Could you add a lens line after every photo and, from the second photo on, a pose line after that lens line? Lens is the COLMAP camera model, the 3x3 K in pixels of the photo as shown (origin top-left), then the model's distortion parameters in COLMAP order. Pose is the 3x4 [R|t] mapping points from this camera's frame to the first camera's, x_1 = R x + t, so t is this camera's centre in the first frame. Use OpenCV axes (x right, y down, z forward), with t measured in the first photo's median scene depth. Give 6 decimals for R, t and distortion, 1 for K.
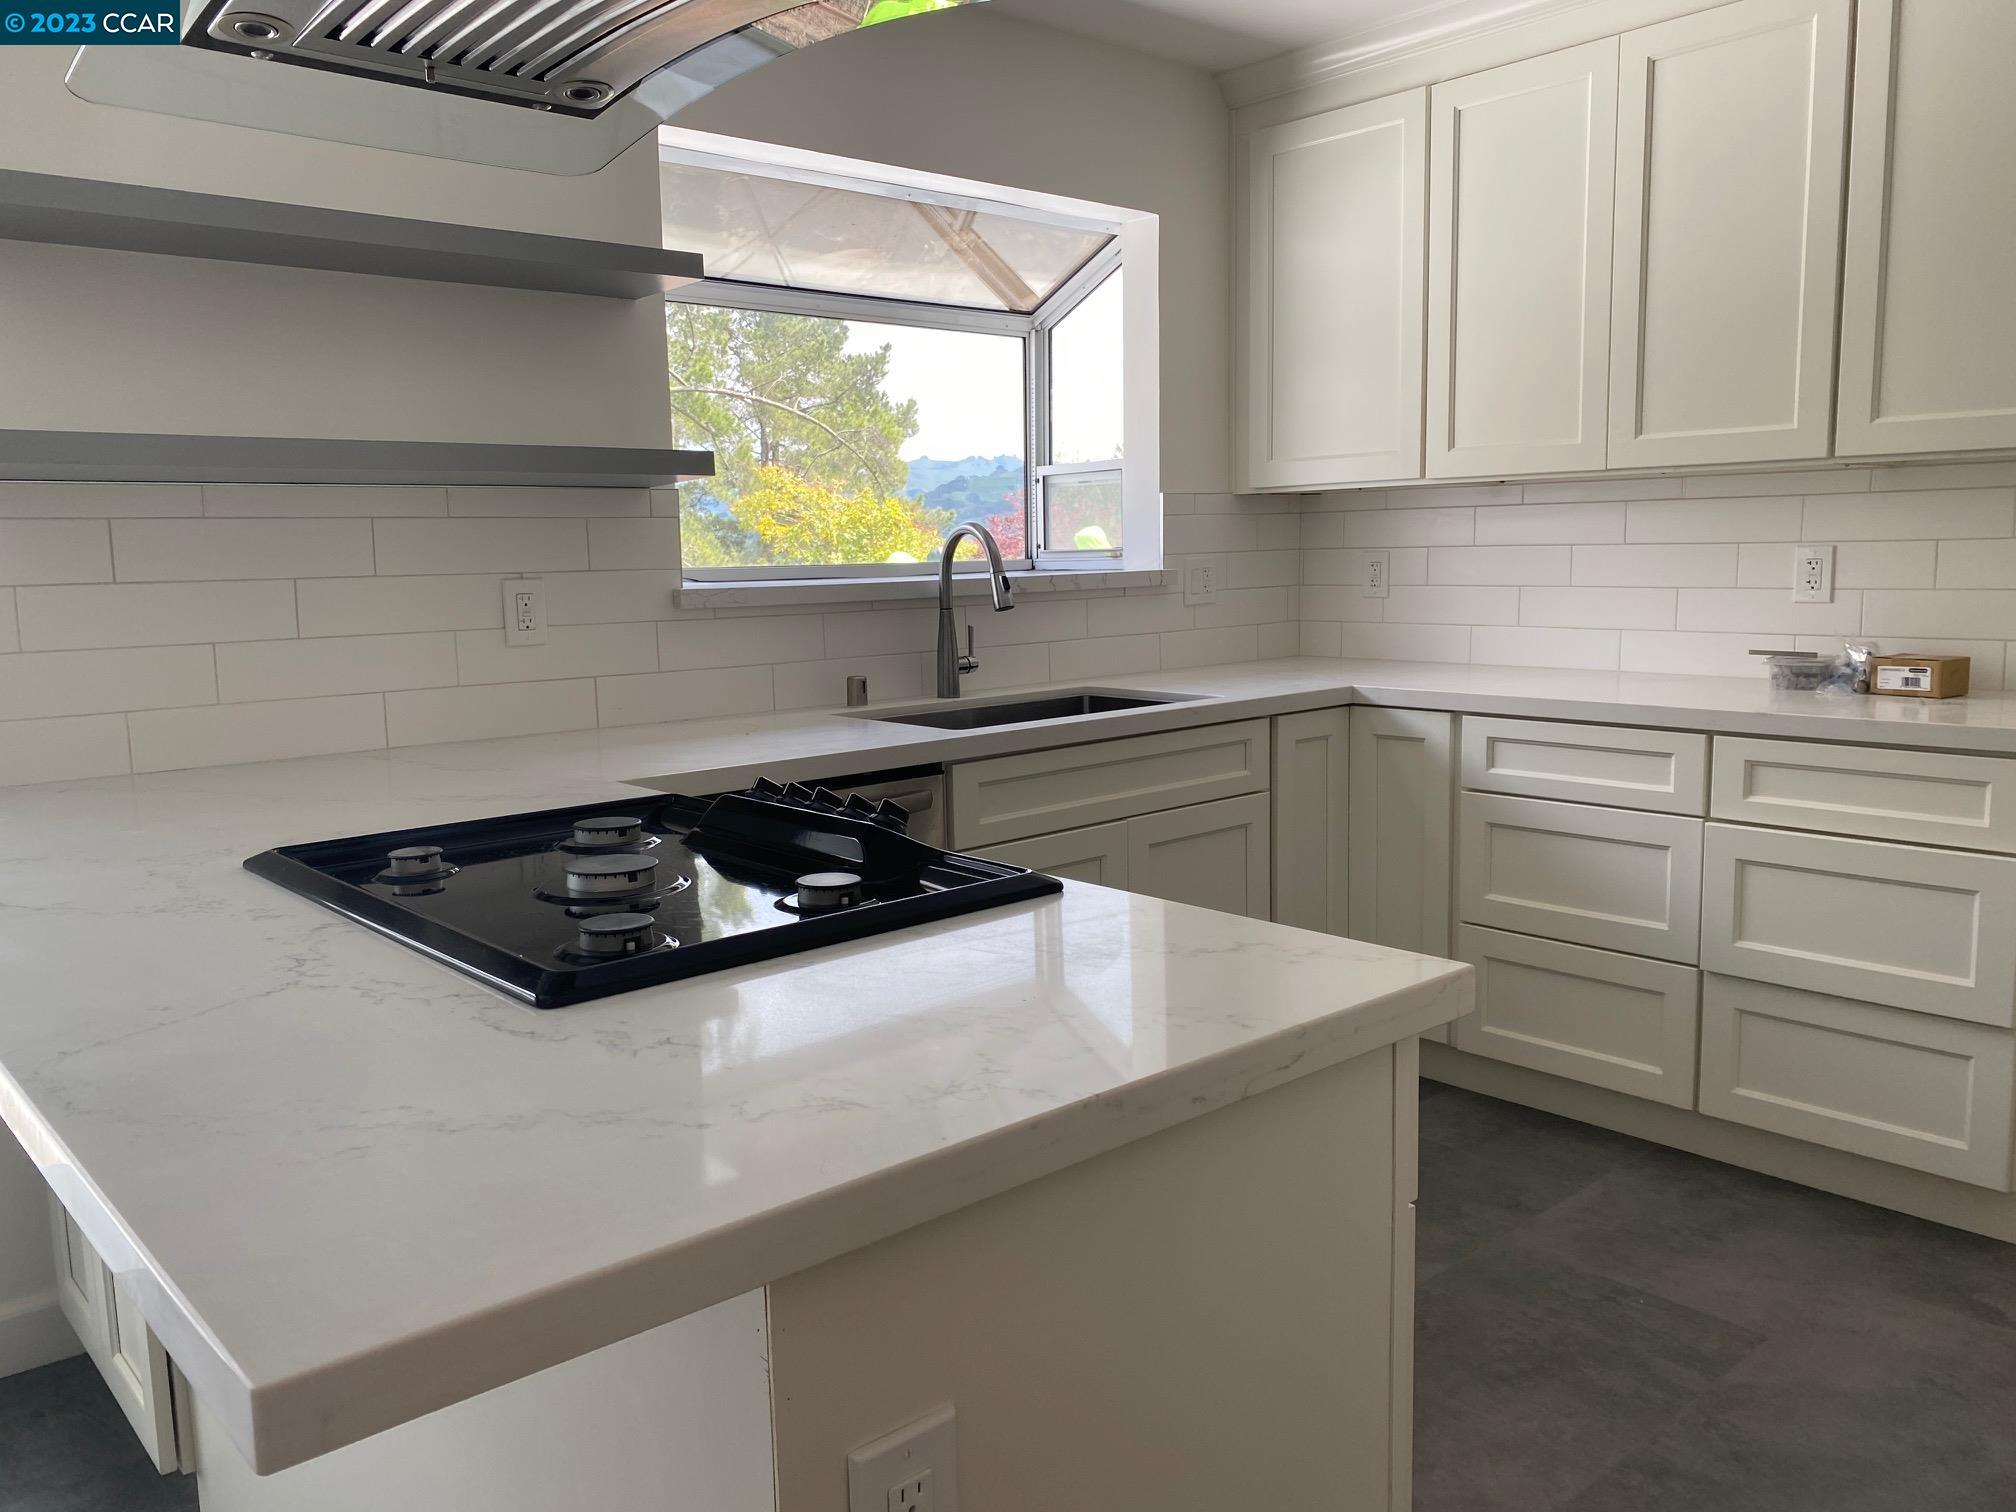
lens RADIAL K [[1549.9, 0, 1000.8], [0, 1549.9, 747.6], [0, 0, 1]] dist [0.122807, -0.219326]
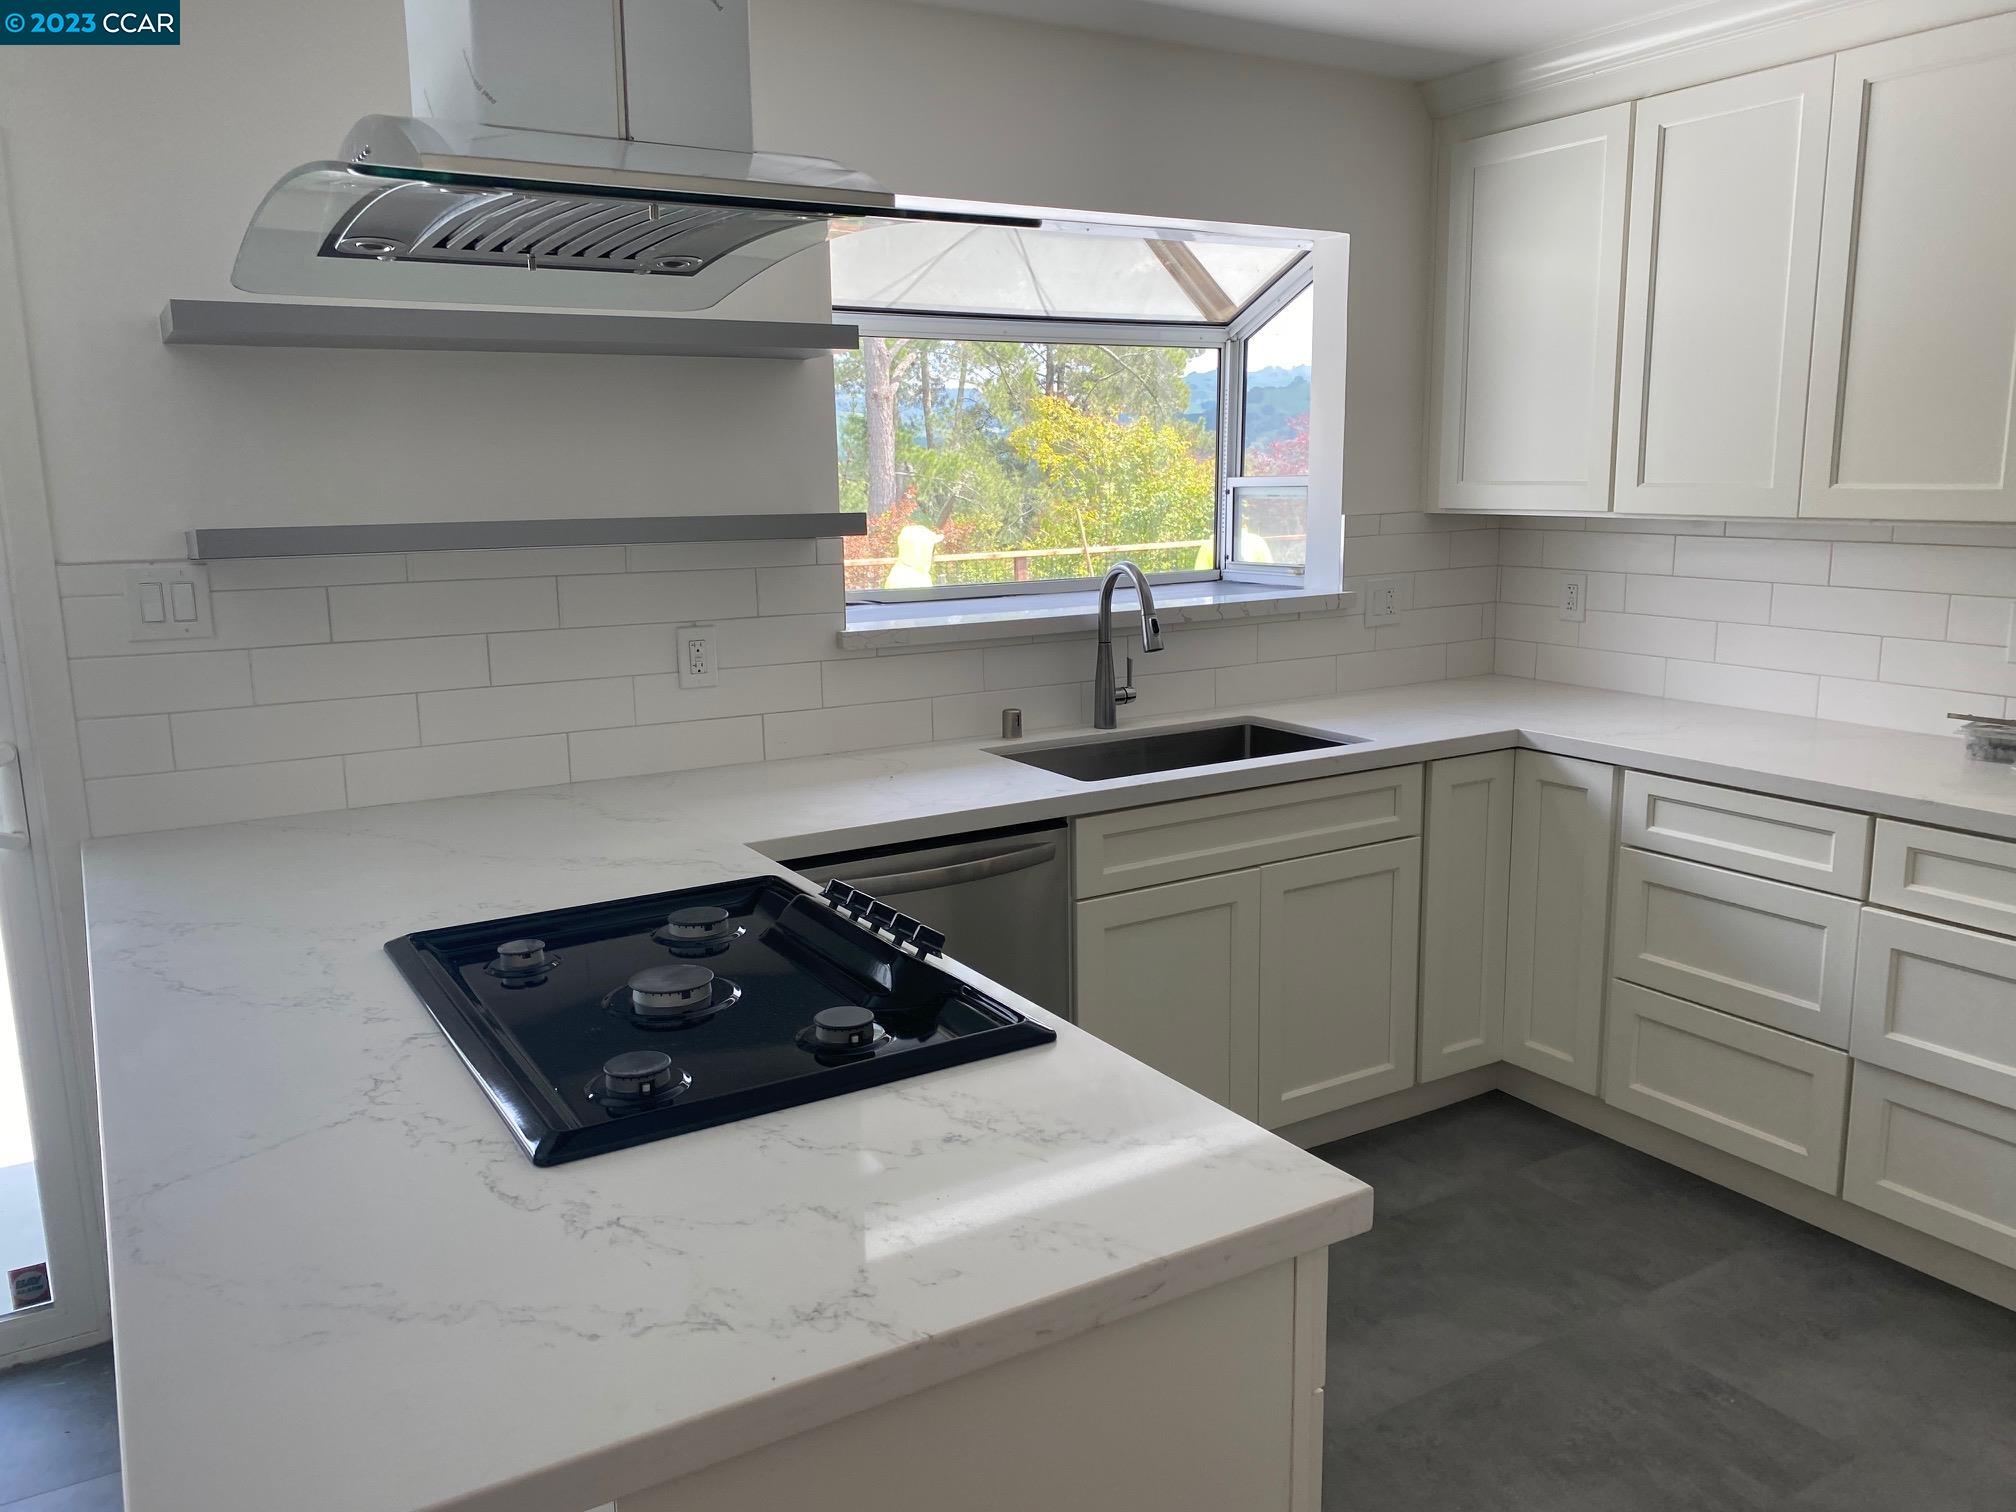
lens RADIAL K [[1552.1, 0, 1008.0], [0, 1552.1, 756.0], [0, 0, 1]] dist [0.059978, -0.076512]
pose [[0.983950, 0.039213, -0.174081, 0.085714], [-0.028917, 0.997701, 0.061293, -0.077615], [0.176085, -0.055275, 0.982822, -0.024920]]
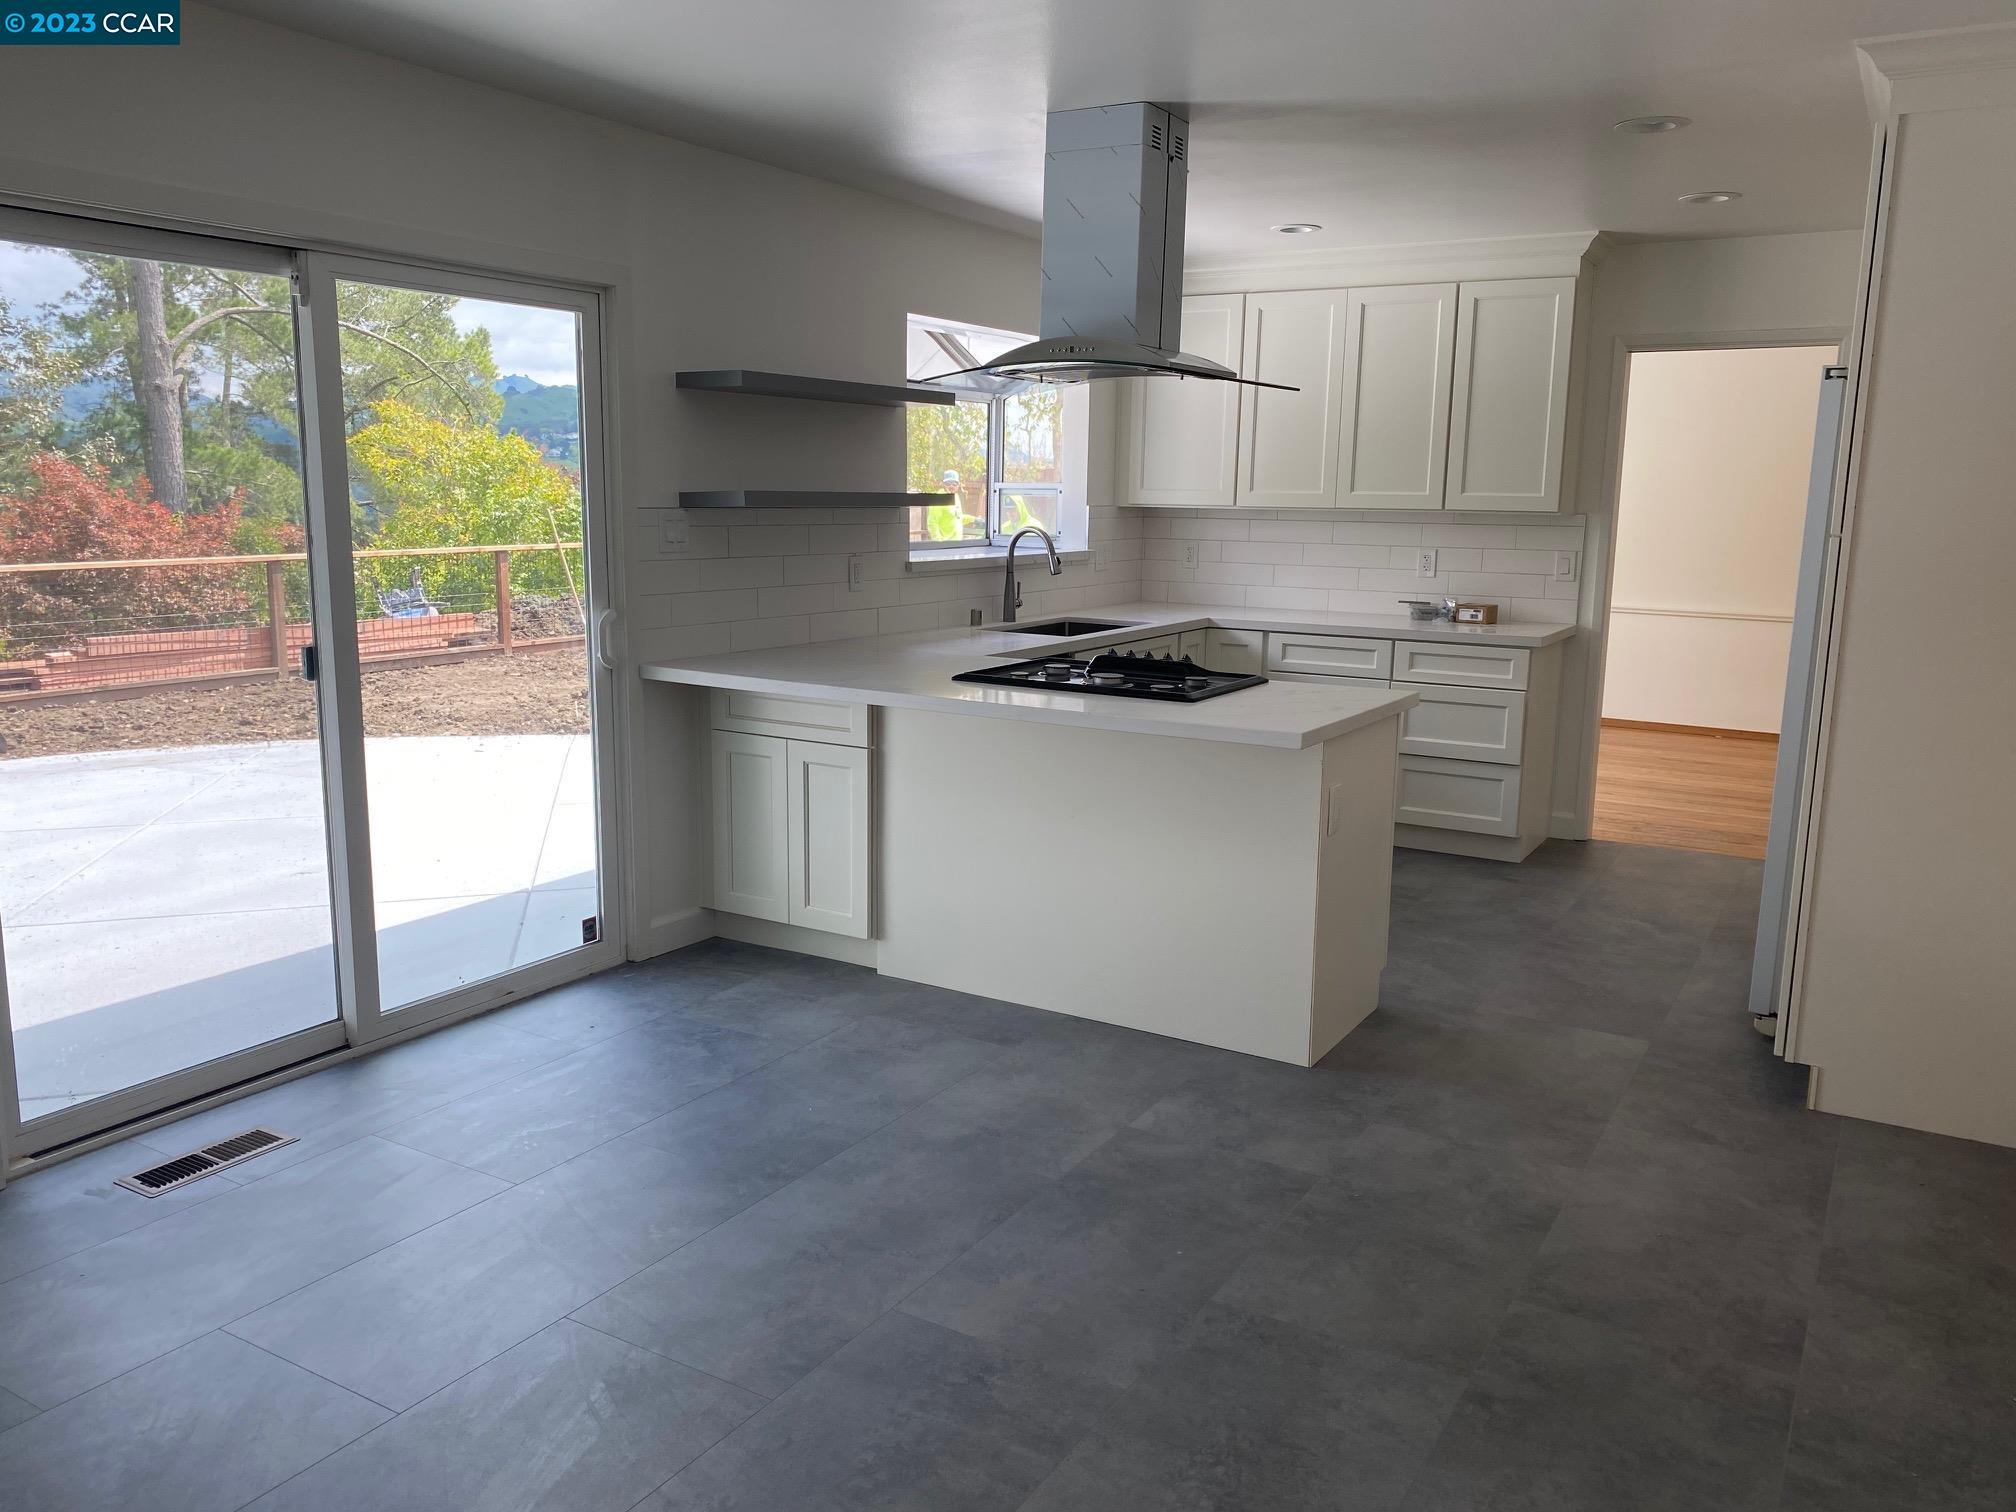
lens RADIAL K [[1549.9, 0, 1000.8], [0, 1549.9, 747.6], [0, 0, 1]] dist [0.122807, -0.219326]
pose [[0.955413, -0.015275, 0.294879, -0.601239], [0.003772, 0.999211, 0.039539, 0.044909], [-0.295250, -0.036664, 0.954716, -0.762032]]
